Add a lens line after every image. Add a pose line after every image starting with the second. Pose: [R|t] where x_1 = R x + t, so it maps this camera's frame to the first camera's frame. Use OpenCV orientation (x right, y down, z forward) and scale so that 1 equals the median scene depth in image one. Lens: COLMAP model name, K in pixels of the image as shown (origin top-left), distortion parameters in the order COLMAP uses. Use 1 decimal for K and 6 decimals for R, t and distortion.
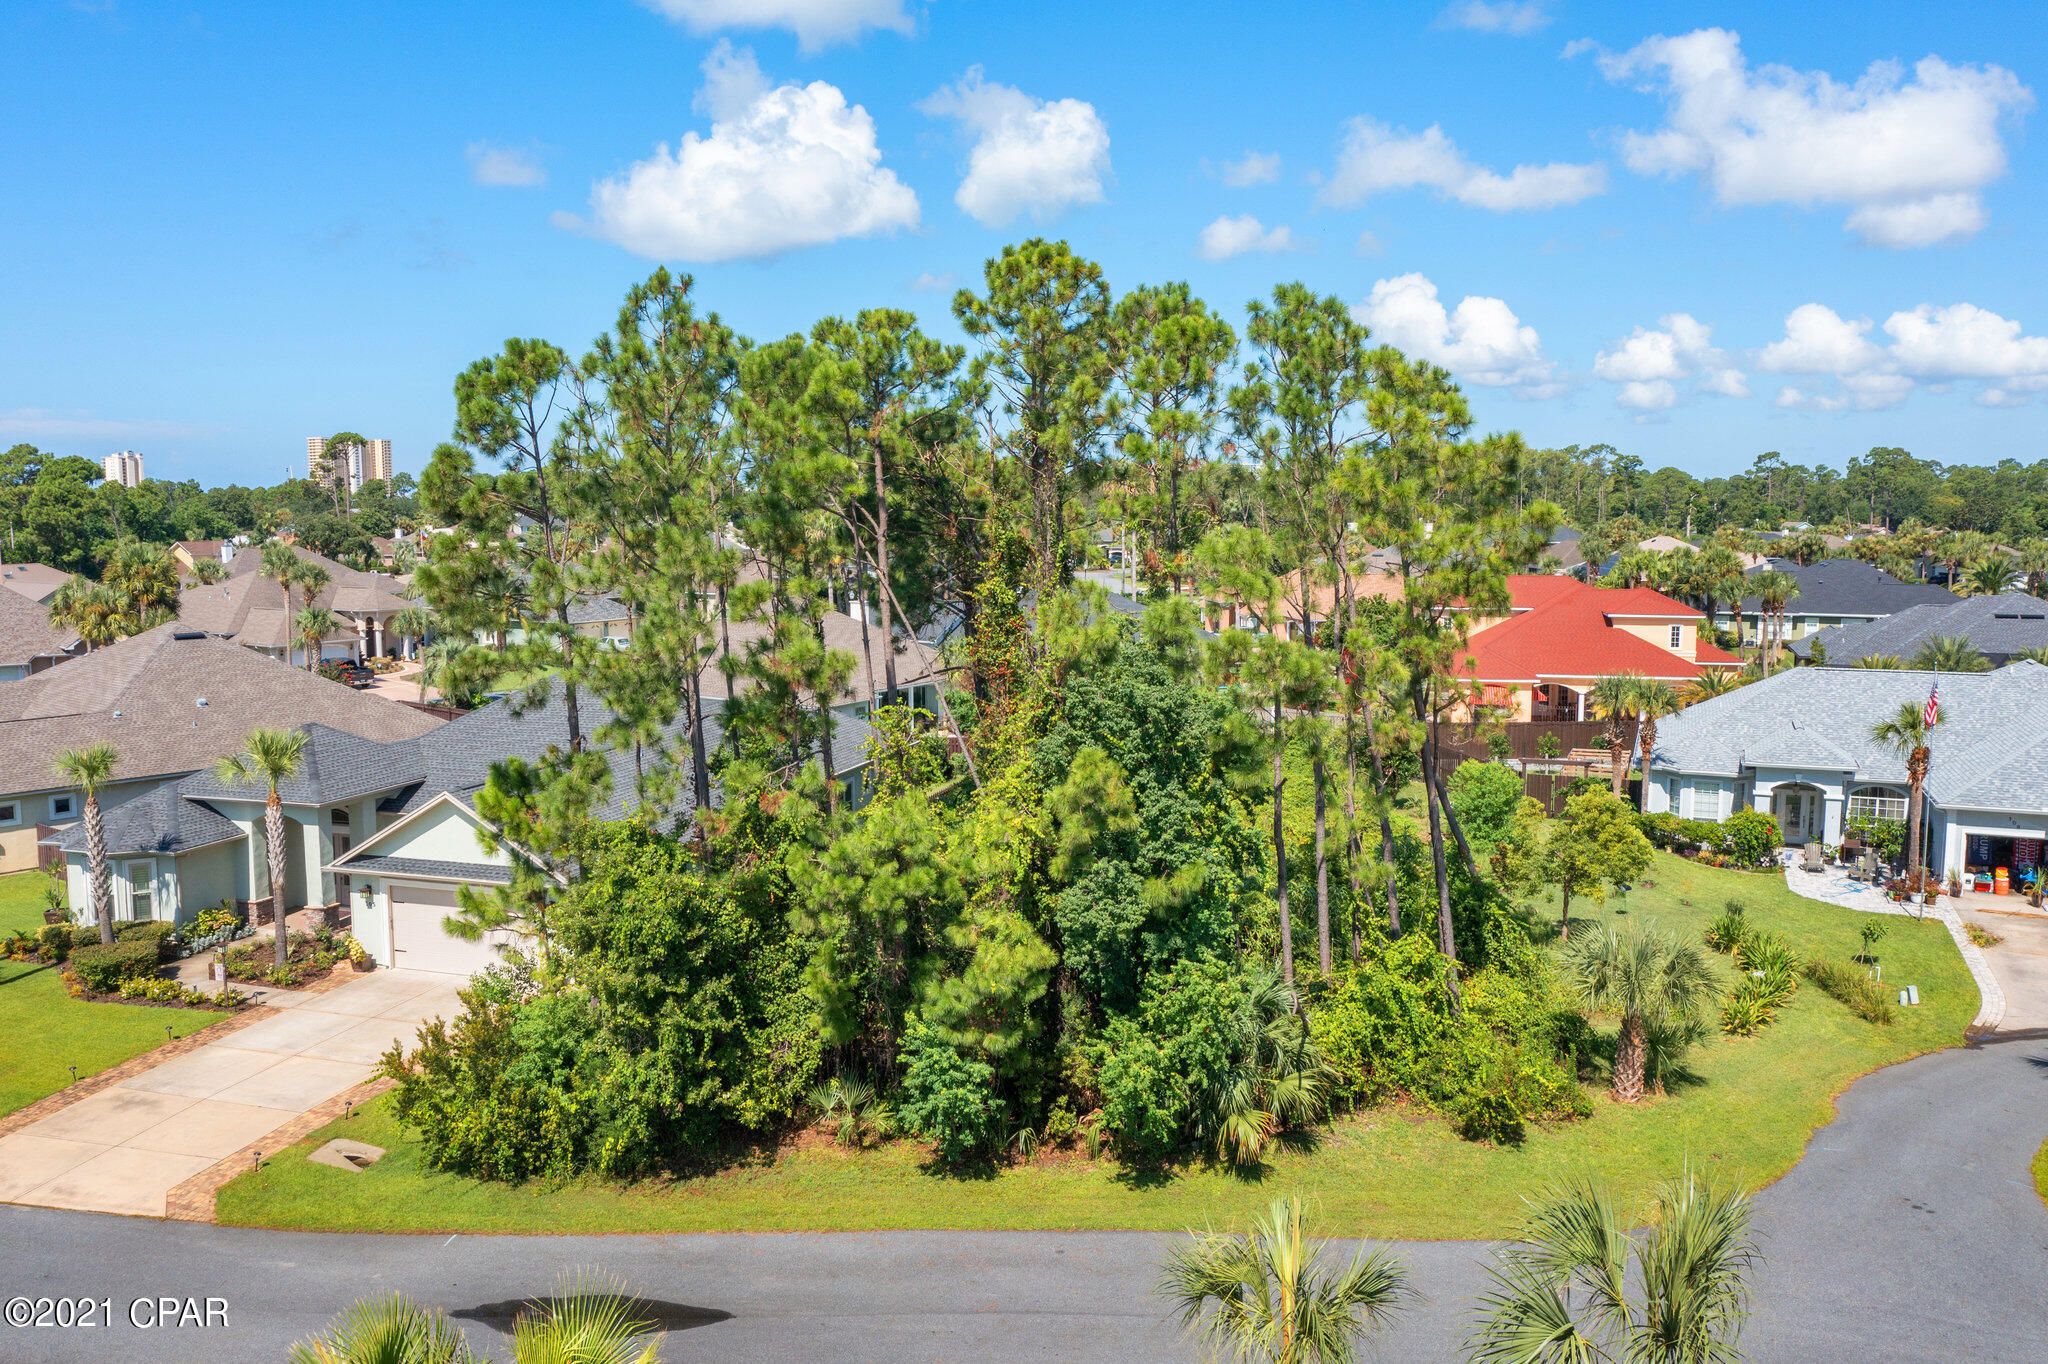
lens RADIAL K [[1631.3, 0, 1024.4], [0, 1631.3, 670.6], [0, 0, 1]] dist [-0.007879, -0.009723]
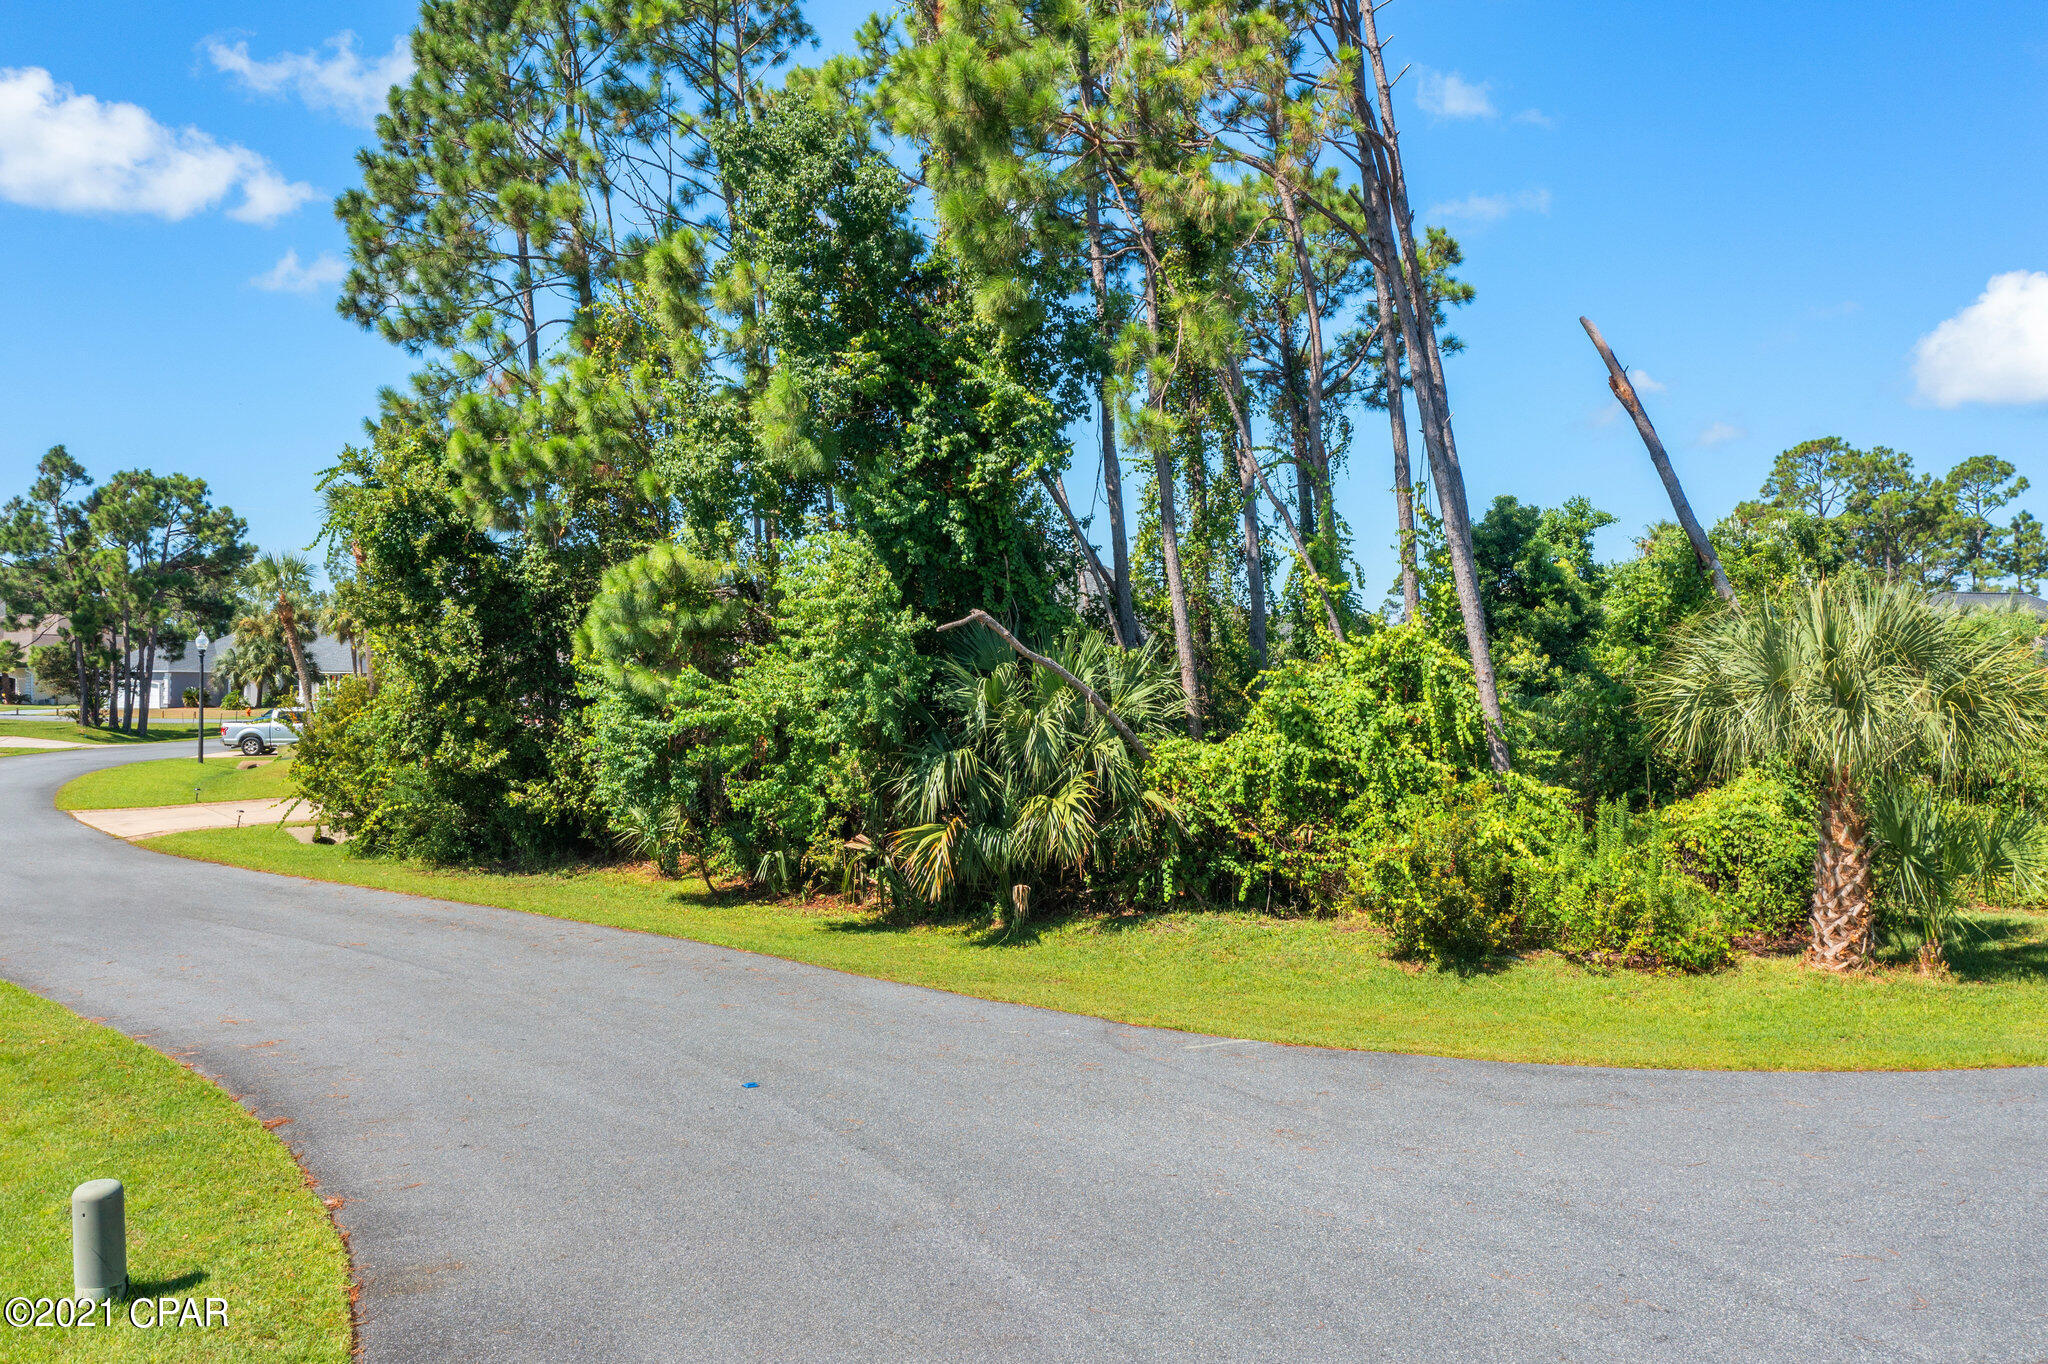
lens RADIAL K [[1631.3, 0, 1016.4], [0, 1631.3, 685.4], [0, 0, 1]] dist [-0.007879, -0.009723]
pose [[0.761008, 0.004319, -0.648728, 0.543968], [-0.073831, 0.994057, -0.079992, 0.260303], [0.644527, 0.108771, 0.756805, 0.525422]]
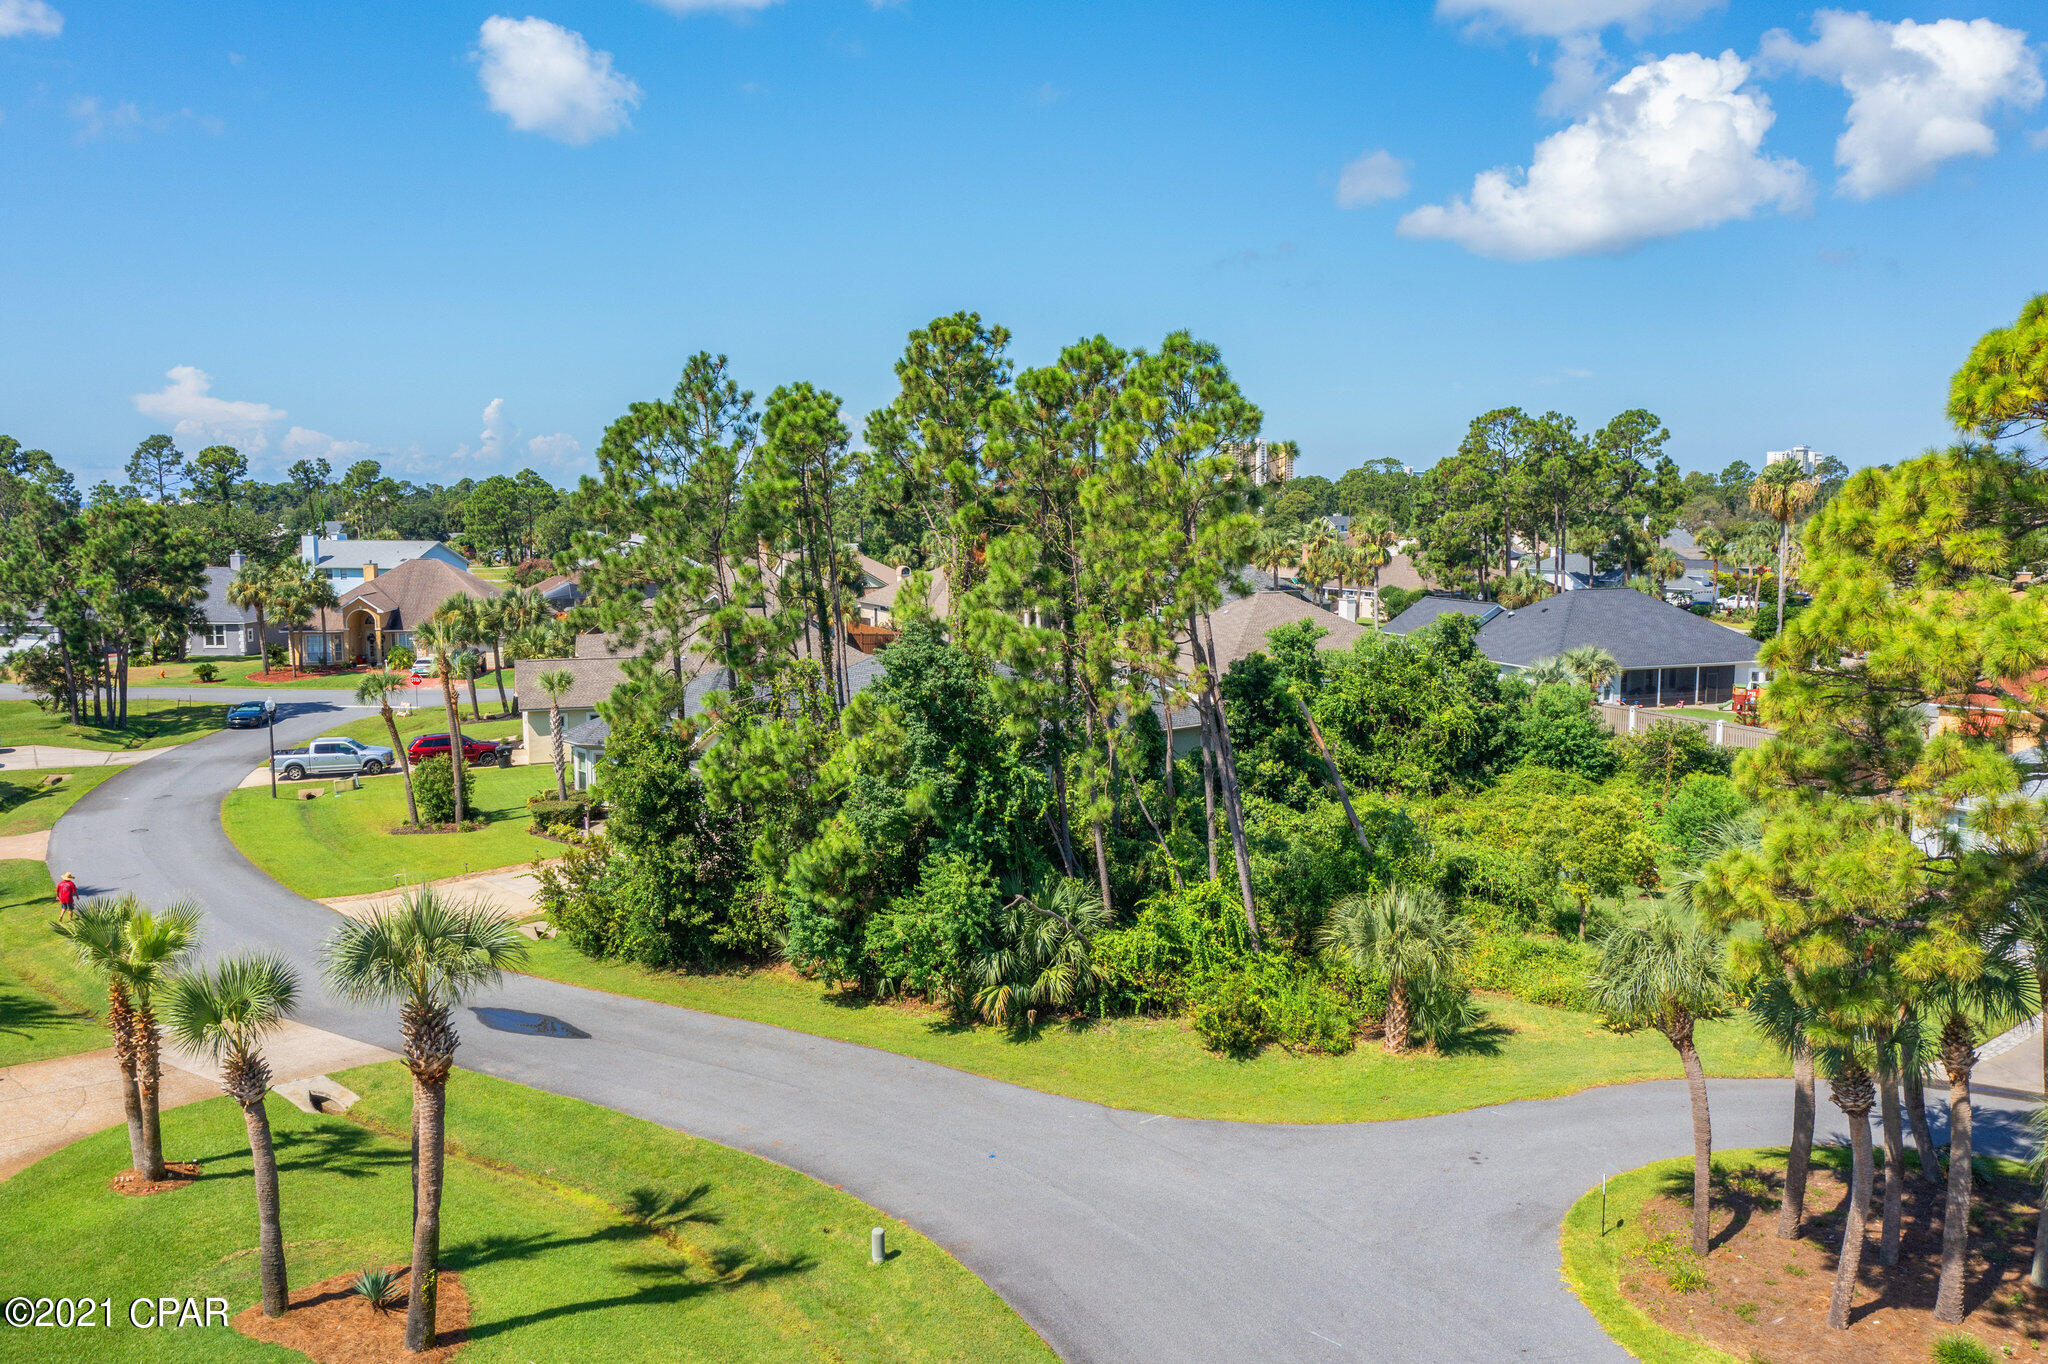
lens RADIAL K [[1631.3, 0, 1033.7], [0, 1631.3, 687.5], [0, 0, 1]] dist [-0.007879, -0.009723]
pose [[0.854950, 0.060111, -0.515216, 0.790661], [-0.055778, 0.998157, 0.023900, 0.002163], [0.515703, 0.008304, 0.856727, -0.096501]]
